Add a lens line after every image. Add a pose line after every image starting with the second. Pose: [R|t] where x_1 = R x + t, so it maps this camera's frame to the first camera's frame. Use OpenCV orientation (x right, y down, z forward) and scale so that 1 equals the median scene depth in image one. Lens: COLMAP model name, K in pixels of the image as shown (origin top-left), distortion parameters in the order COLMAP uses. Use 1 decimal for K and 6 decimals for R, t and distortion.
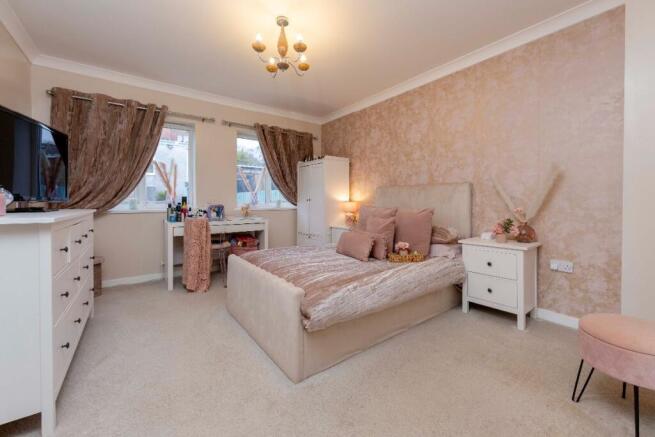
lens RADIAL K [[265.5, 0, 338.8], [0, 265.5, 202.6], [0, 0, 1]] dist [0.011416, 0.000645]
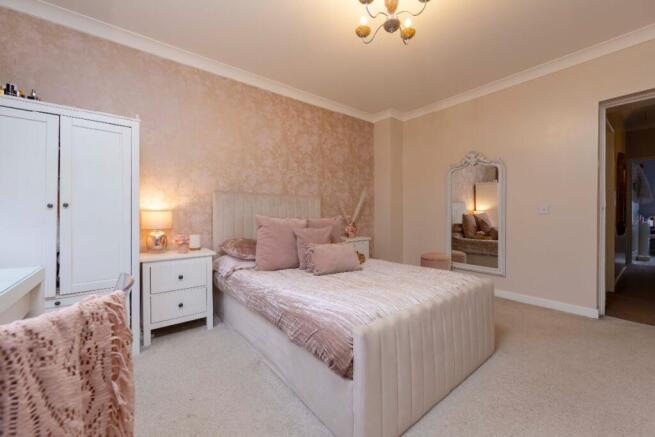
lens RADIAL K [[265.5, 0, 326.7], [0, 265.5, 213.6], [0, 0, 1]] dist [0.011416, 0.000645]
pose [[0.000139, -0.000811, 1.000000, -0.614088], [0.005629, 0.999984, 0.000810, 0.003980], [-0.999984, 0.005629, 0.000144, 0.748982]]
